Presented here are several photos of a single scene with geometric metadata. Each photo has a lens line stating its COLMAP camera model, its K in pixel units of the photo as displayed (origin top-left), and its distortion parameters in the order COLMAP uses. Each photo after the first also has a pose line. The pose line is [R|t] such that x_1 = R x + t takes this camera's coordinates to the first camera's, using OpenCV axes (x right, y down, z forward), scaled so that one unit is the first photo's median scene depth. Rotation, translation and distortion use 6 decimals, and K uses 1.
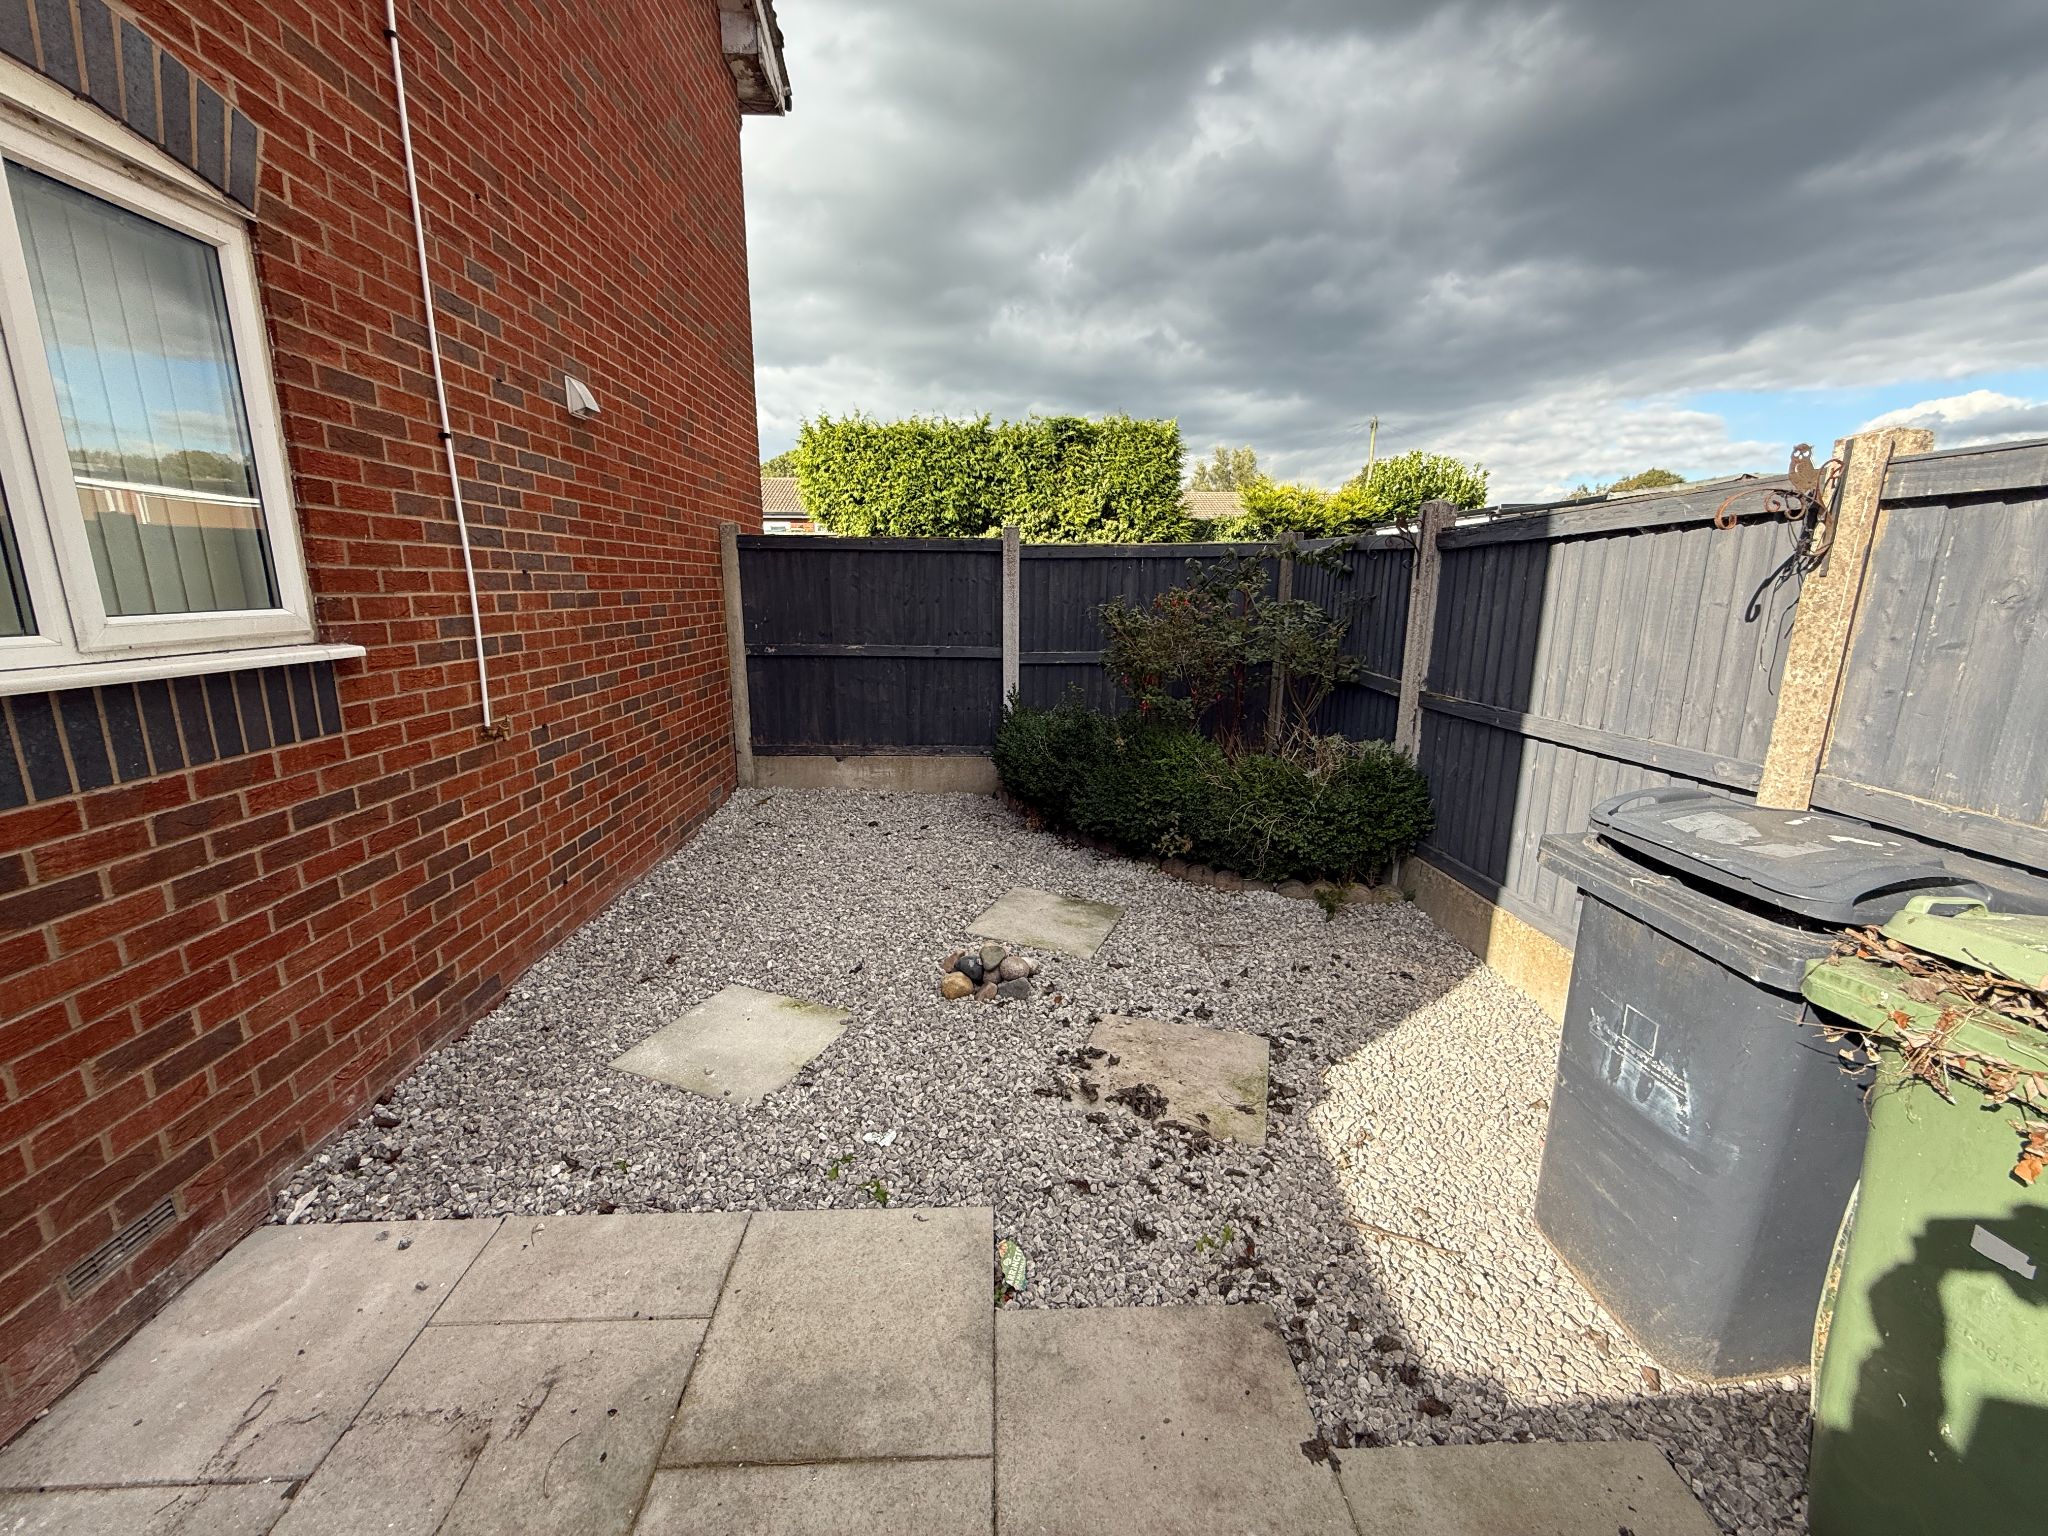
lens RADIAL K [[813.9, 0, 1016.4], [0, 813.9, 766.9], [0, 0, 1]] dist [-0.000956, 0.000114]
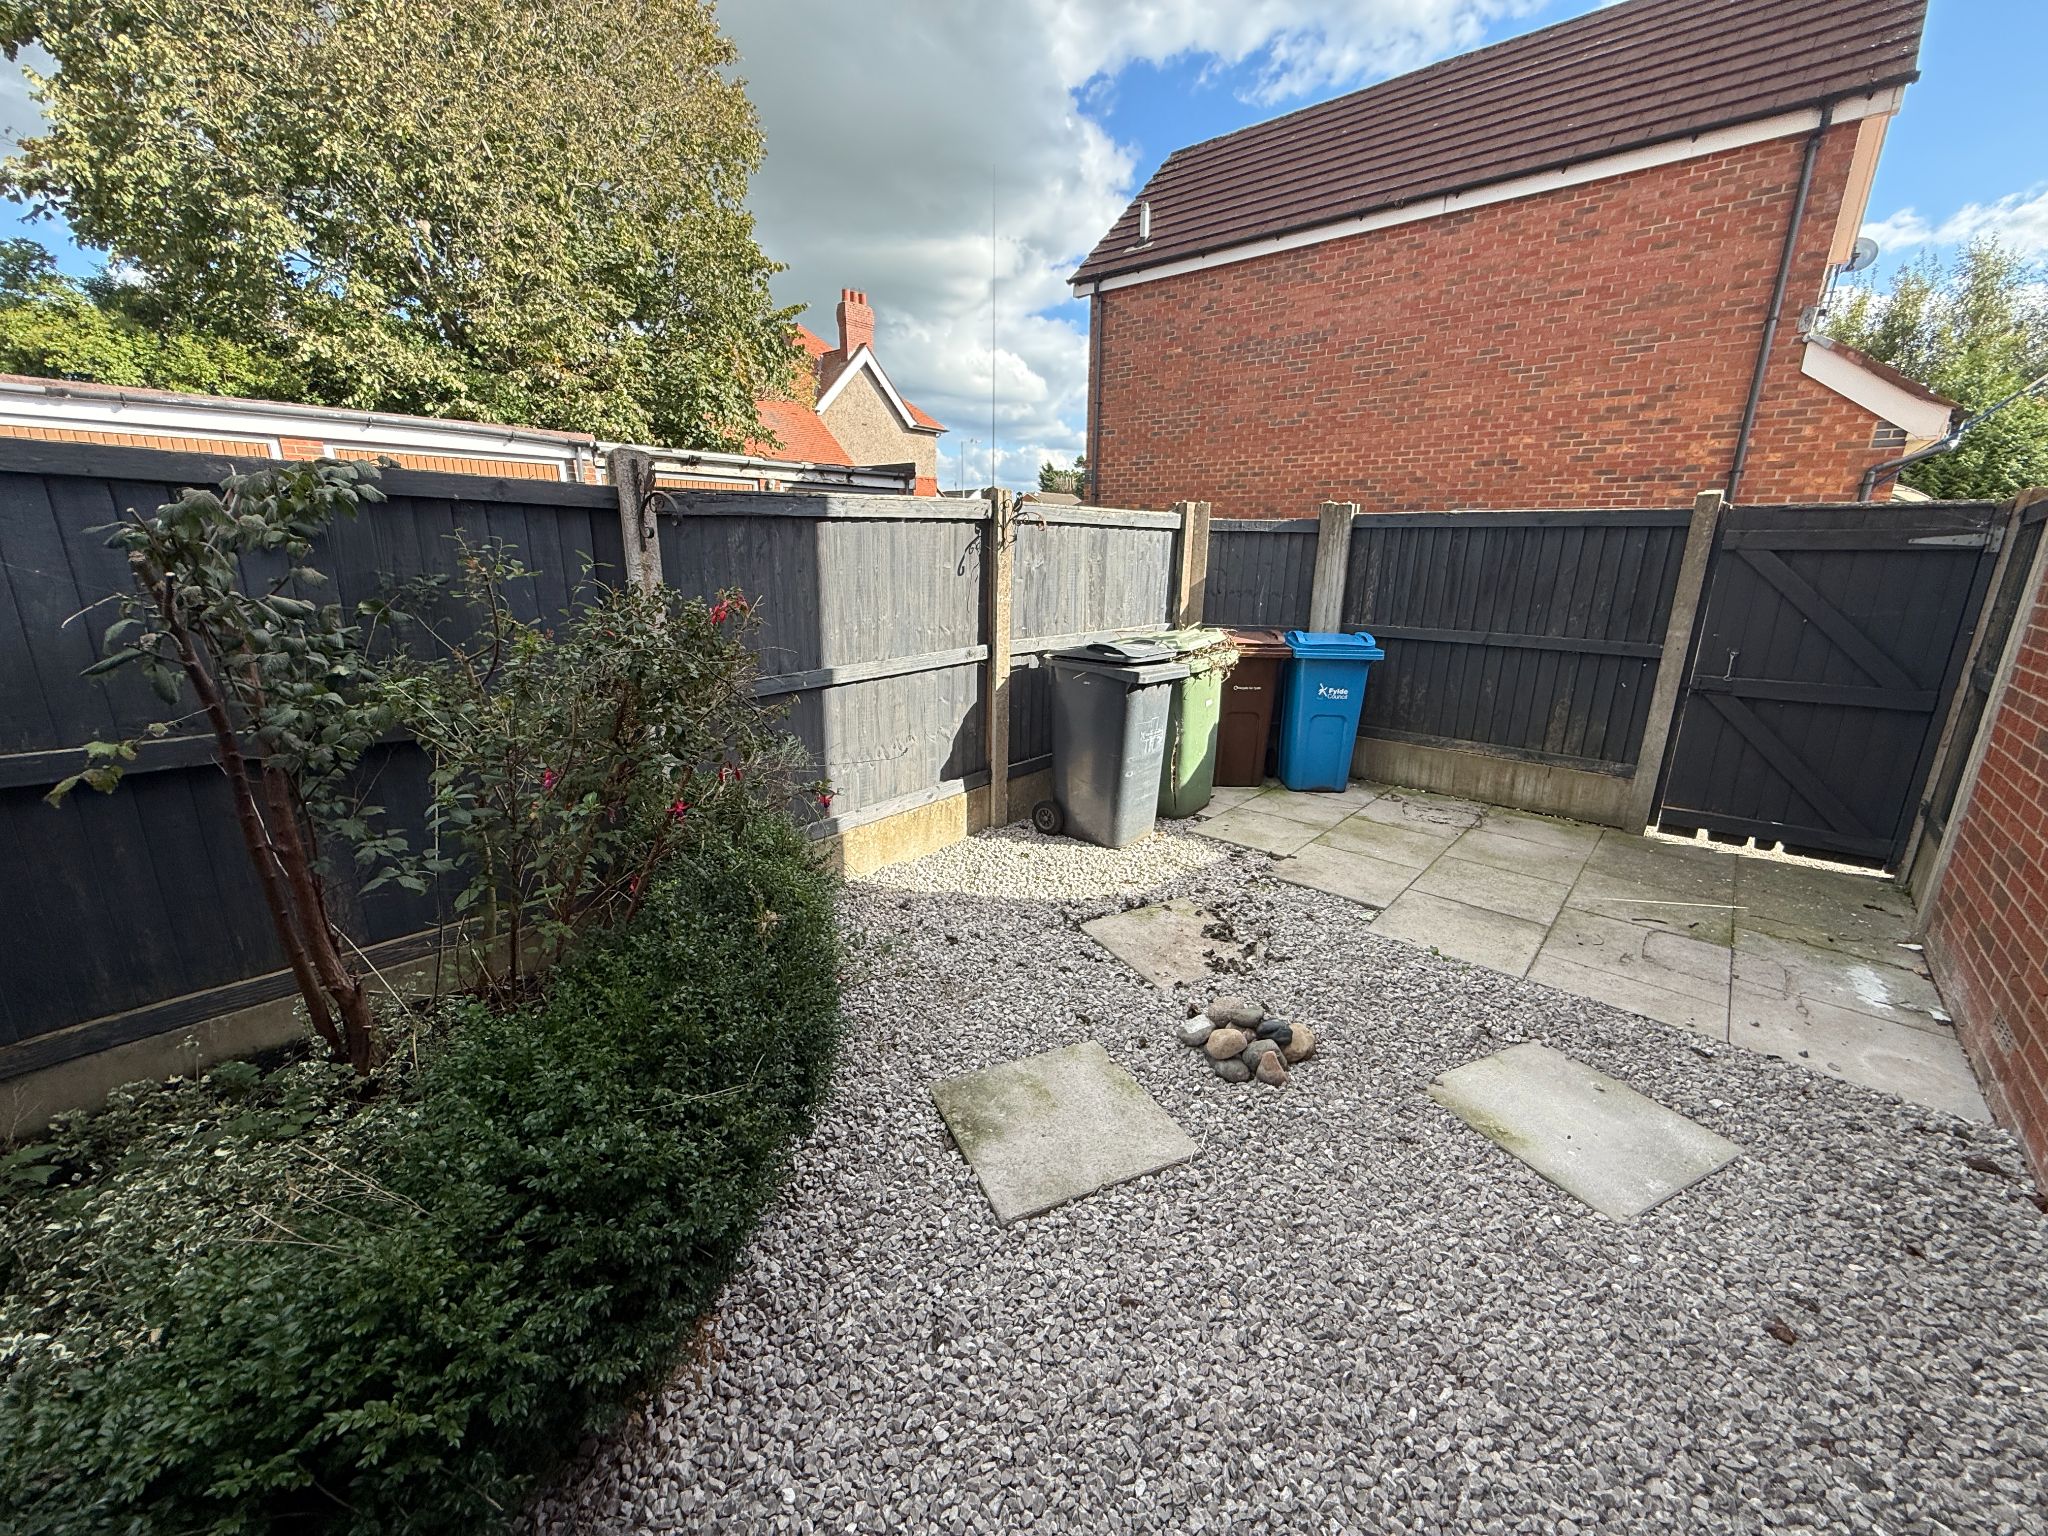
lens RADIAL K [[813.9, 0, 1016.4], [0, 813.9, 766.9], [0, 0, 1]] dist [-0.000956, 0.000114]
pose [[-0.732595, -0.191878, 0.653060, -0.456672], [0.137009, 0.898237, 0.417610, -0.491851], [-0.666733, 0.395414, -0.631755, 2.038944]]
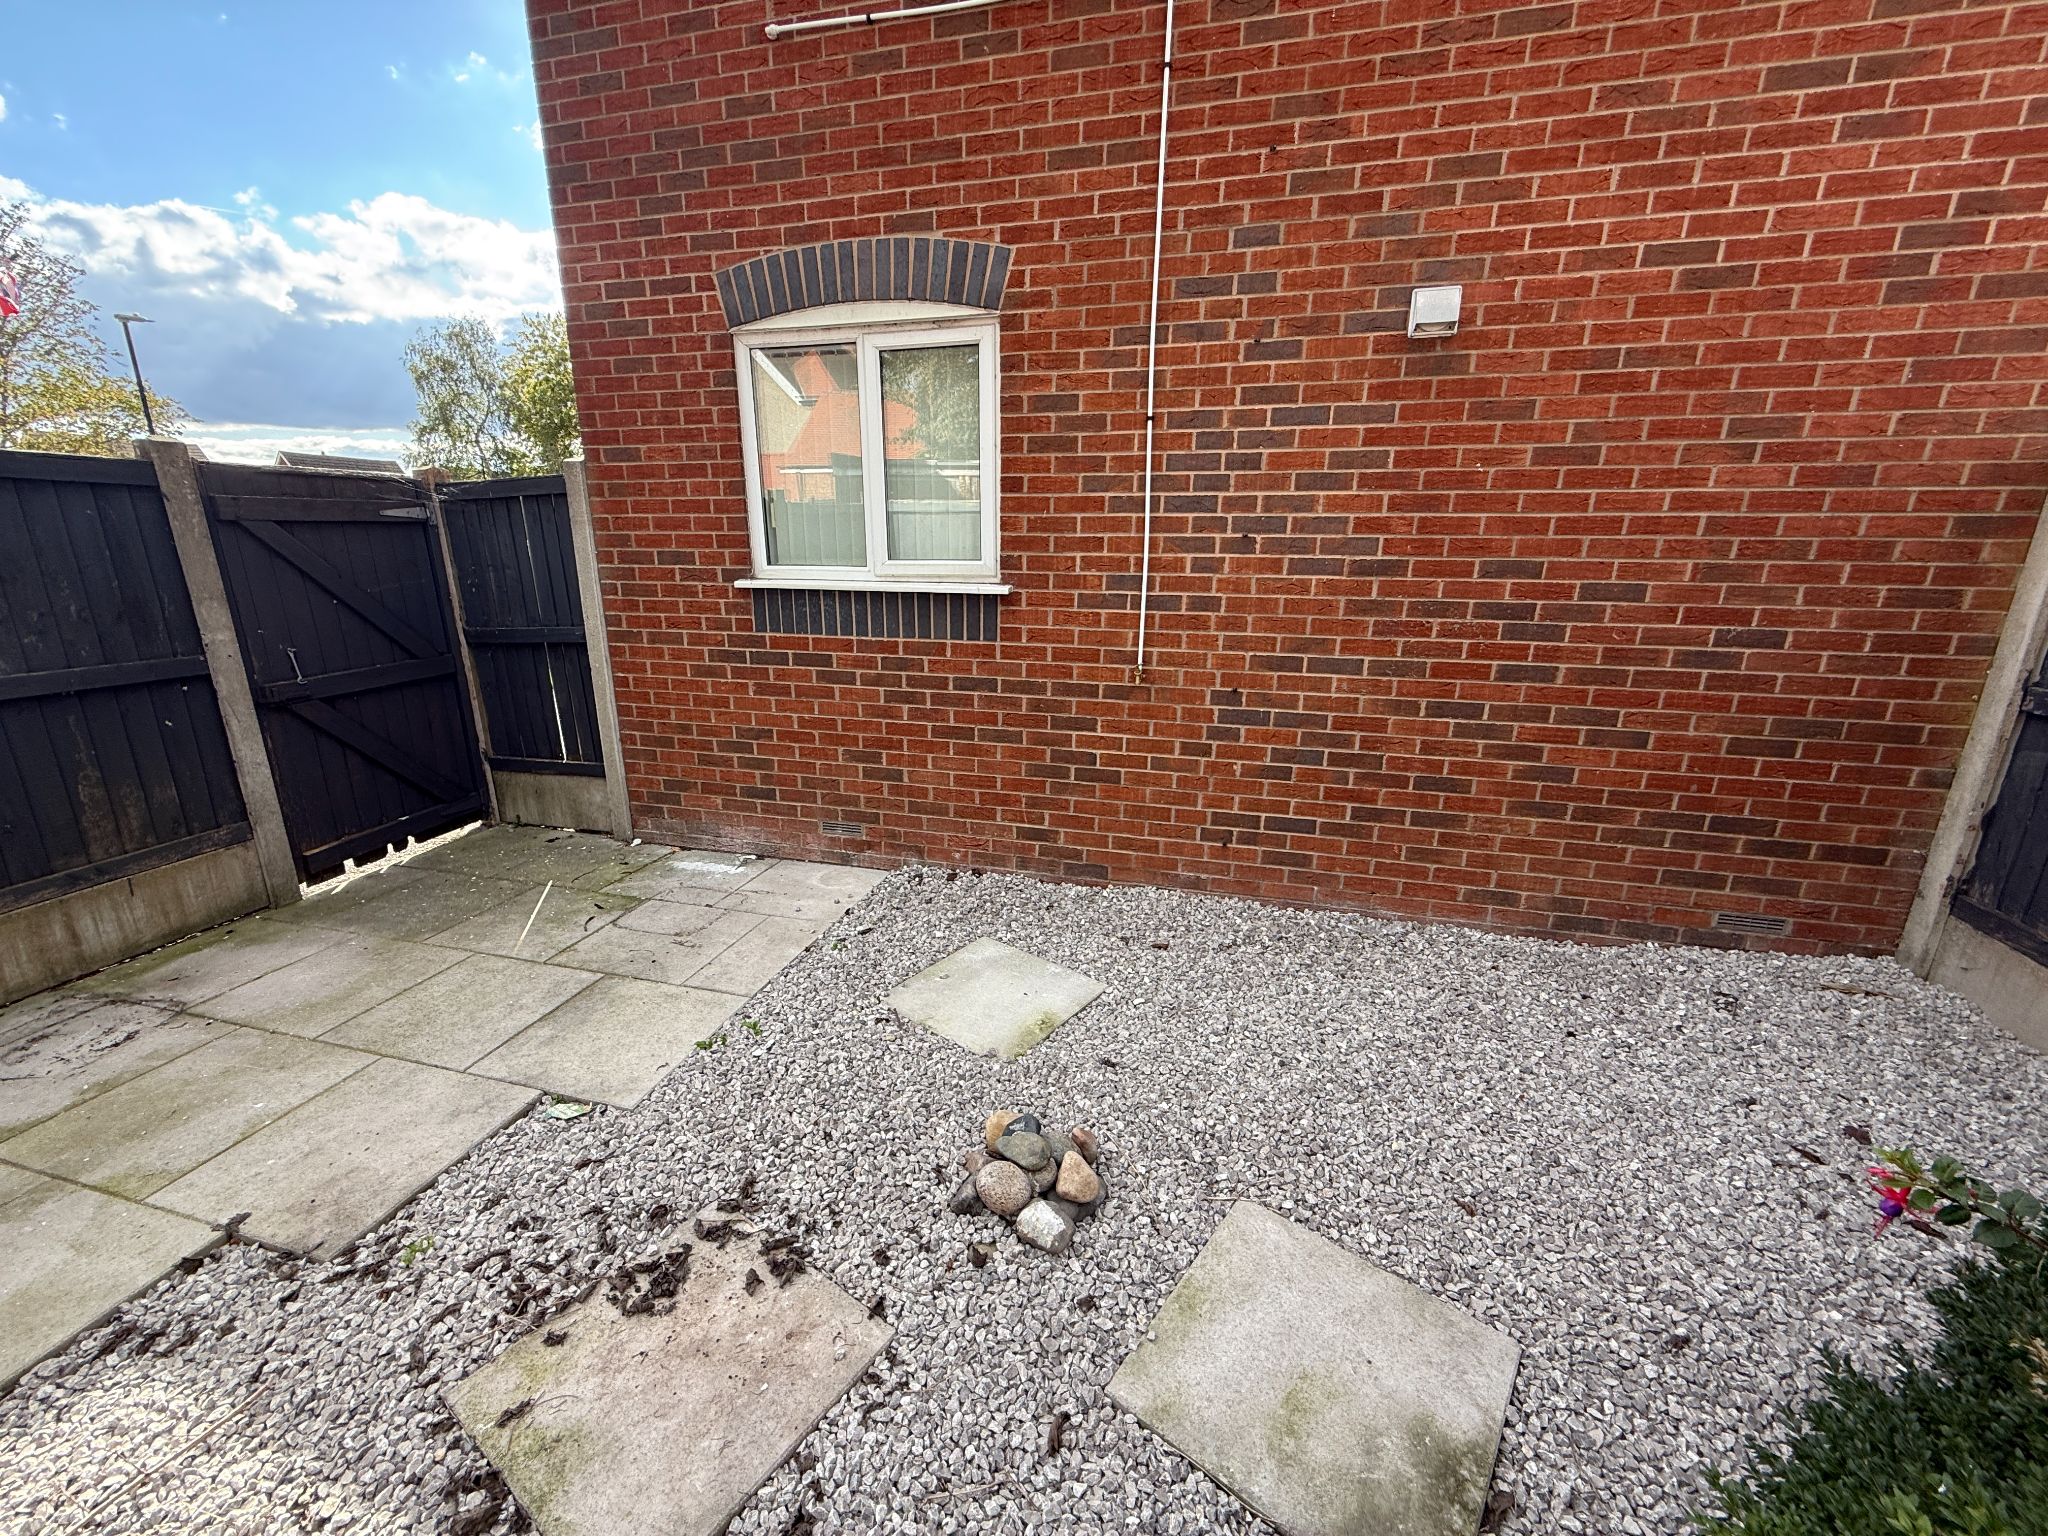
lens RADIAL K [[813.9, 0, 1016.4], [0, 813.9, 766.9], [0, 0, 1]] dist [-0.000956, 0.000114]
pose [[-0.292211, 0.253179, -0.922233, 0.609706], [-0.216259, 0.921850, 0.321596, -0.306321], [0.931582, 0.293415, -0.214622, 1.332710]]
